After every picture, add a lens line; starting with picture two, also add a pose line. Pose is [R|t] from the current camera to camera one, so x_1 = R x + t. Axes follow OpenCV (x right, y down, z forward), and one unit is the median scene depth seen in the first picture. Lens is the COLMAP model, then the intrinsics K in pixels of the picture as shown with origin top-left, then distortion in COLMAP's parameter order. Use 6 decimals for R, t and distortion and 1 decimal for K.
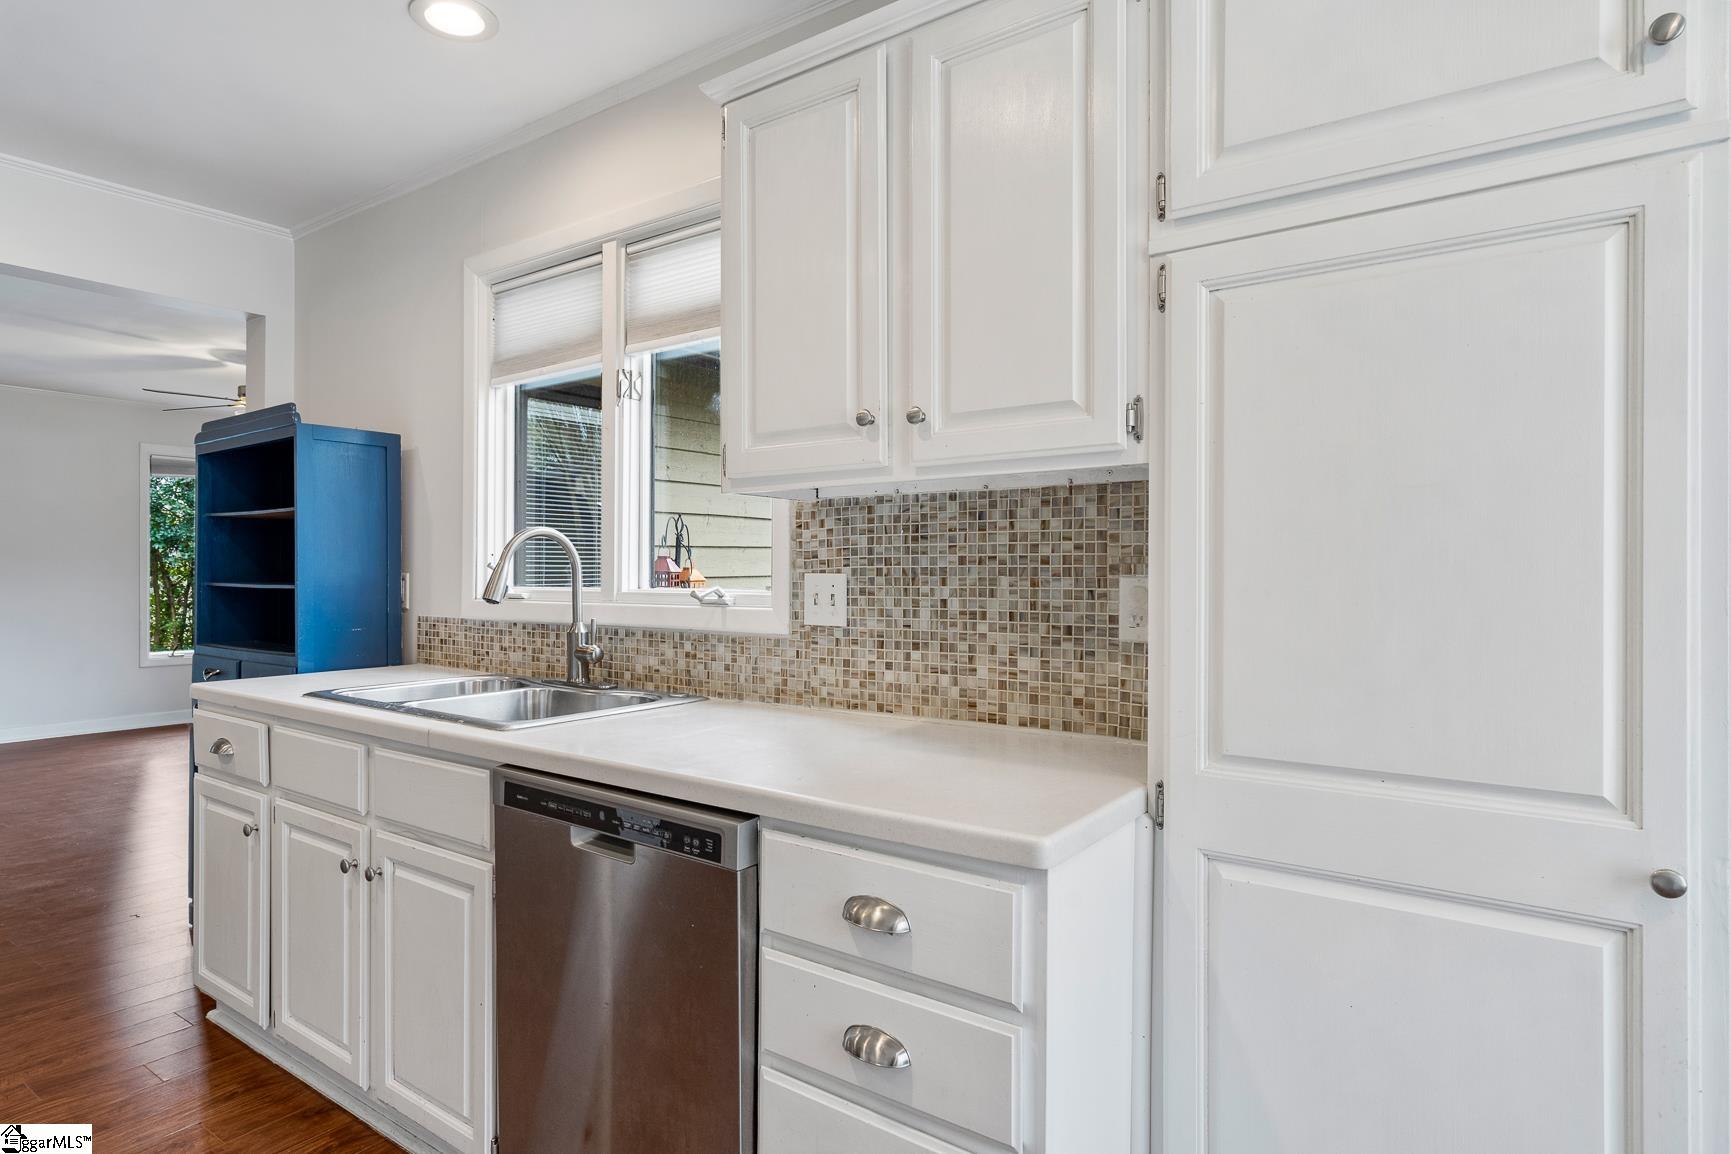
lens RADIAL K [[935.2, 0, 848.1], [0, 935.2, 572.1], [0, 0, 1]] dist [-0.002365, 0.004497]
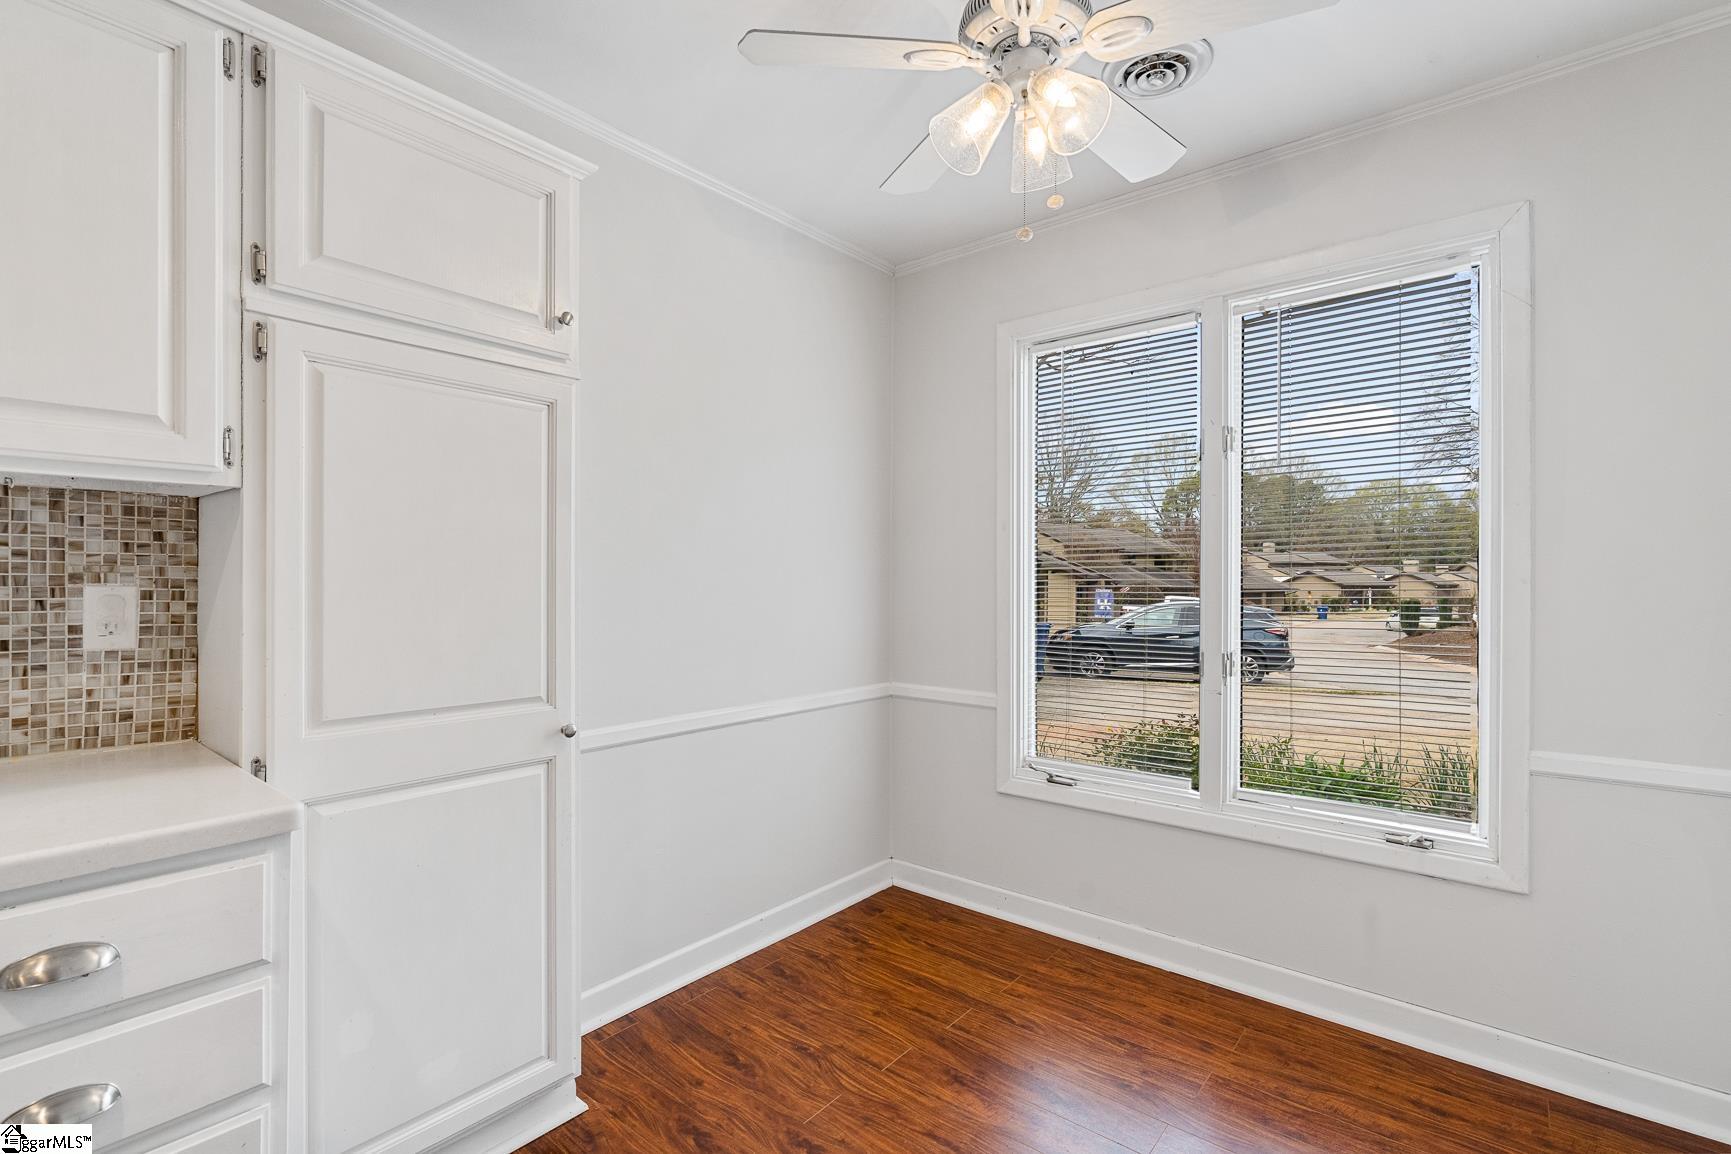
lens RADIAL K [[780.5, 0, 835.3], [0, 780.5, 587.9], [0, 0, 1]] dist [-0.015230, 0.003238]
pose [[0.098893, -0.009026, 0.995057, -0.438692], [-0.001342, 0.999957, 0.009204, -0.001232], [-0.995097, -0.002246, 0.098876, 0.133863]]
